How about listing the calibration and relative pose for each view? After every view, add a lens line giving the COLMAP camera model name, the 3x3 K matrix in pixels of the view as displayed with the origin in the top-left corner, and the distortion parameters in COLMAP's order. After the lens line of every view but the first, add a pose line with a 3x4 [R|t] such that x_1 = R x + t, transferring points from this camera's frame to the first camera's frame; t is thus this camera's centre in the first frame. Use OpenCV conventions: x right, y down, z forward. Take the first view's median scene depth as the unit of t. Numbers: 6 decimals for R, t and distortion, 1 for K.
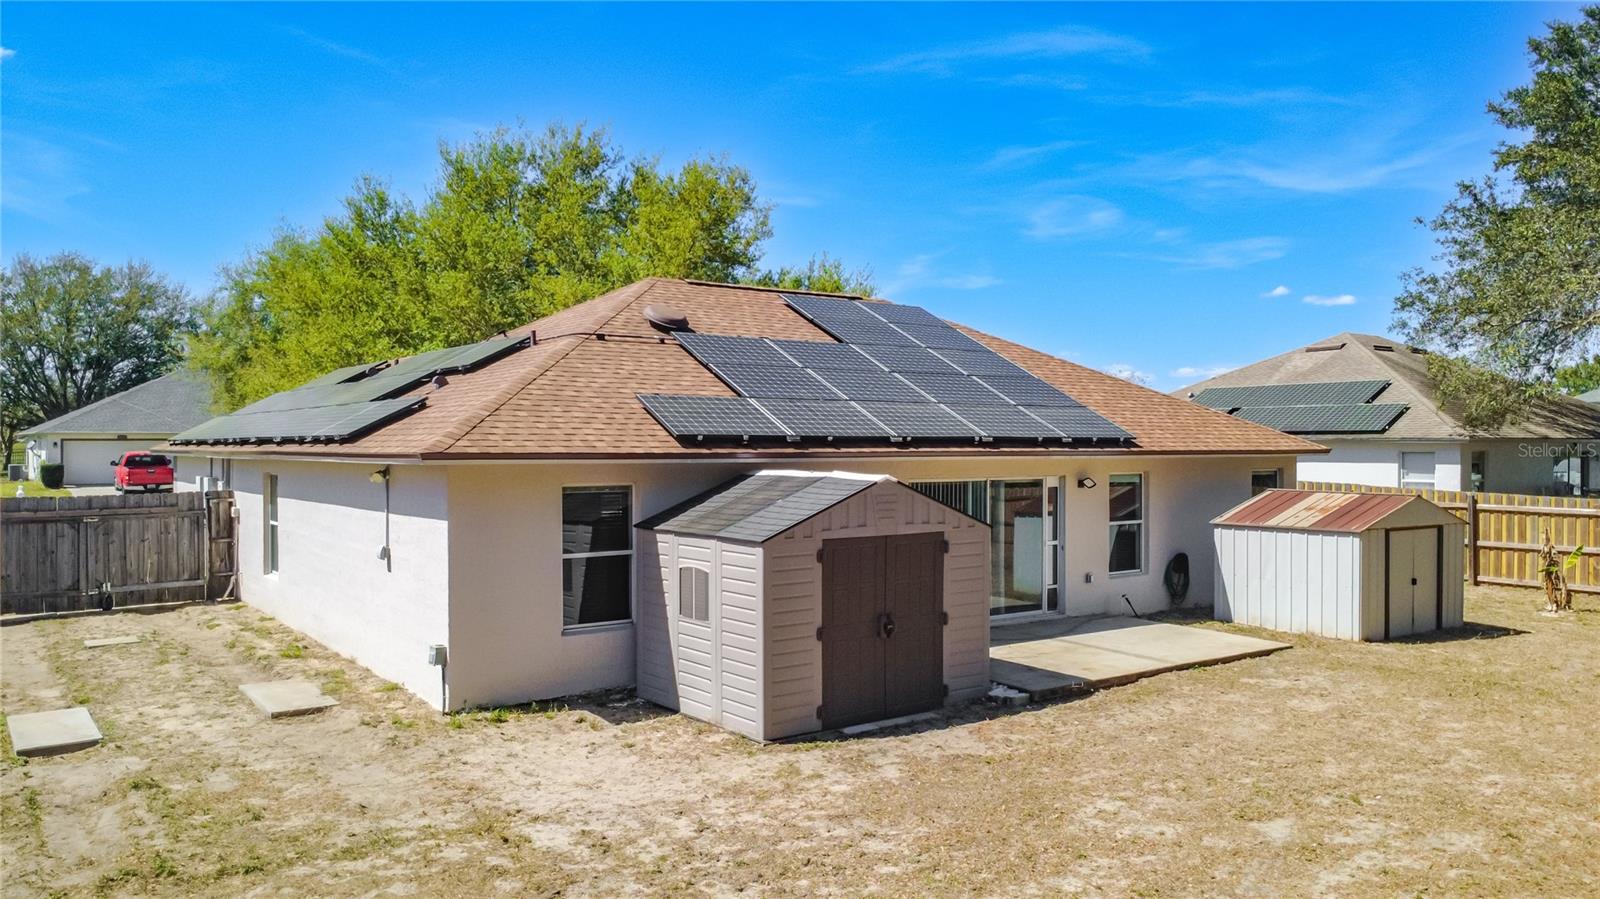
lens RADIAL K [[1198.3, 0, 800.4], [0, 1198.3, 450.6], [0, 0, 1]] dist [-0.001638, 0.001060]
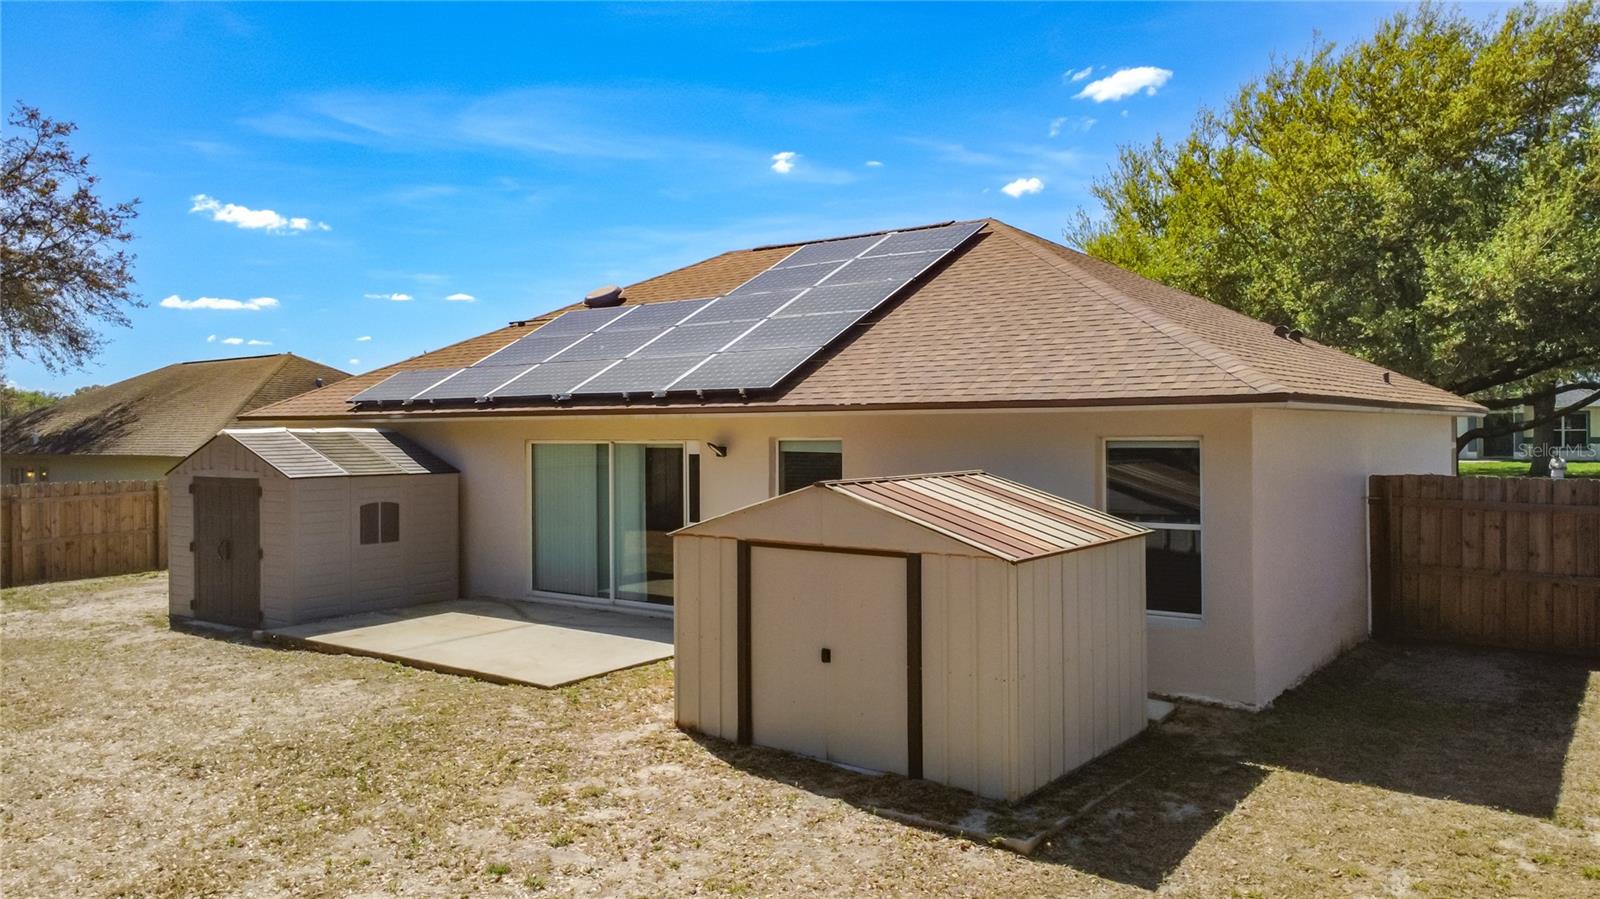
lens RADIAL K [[1198.3, 0, 800.2], [0, 1198.3, 446.1], [0, 0, 1]] dist [-0.001638, 0.001060]
pose [[0.252903, 0.006892, -0.967467, 1.364846], [-0.001986, 0.999976, 0.006605, 0.026766], [0.967490, 0.000251, 0.252911, 1.203314]]
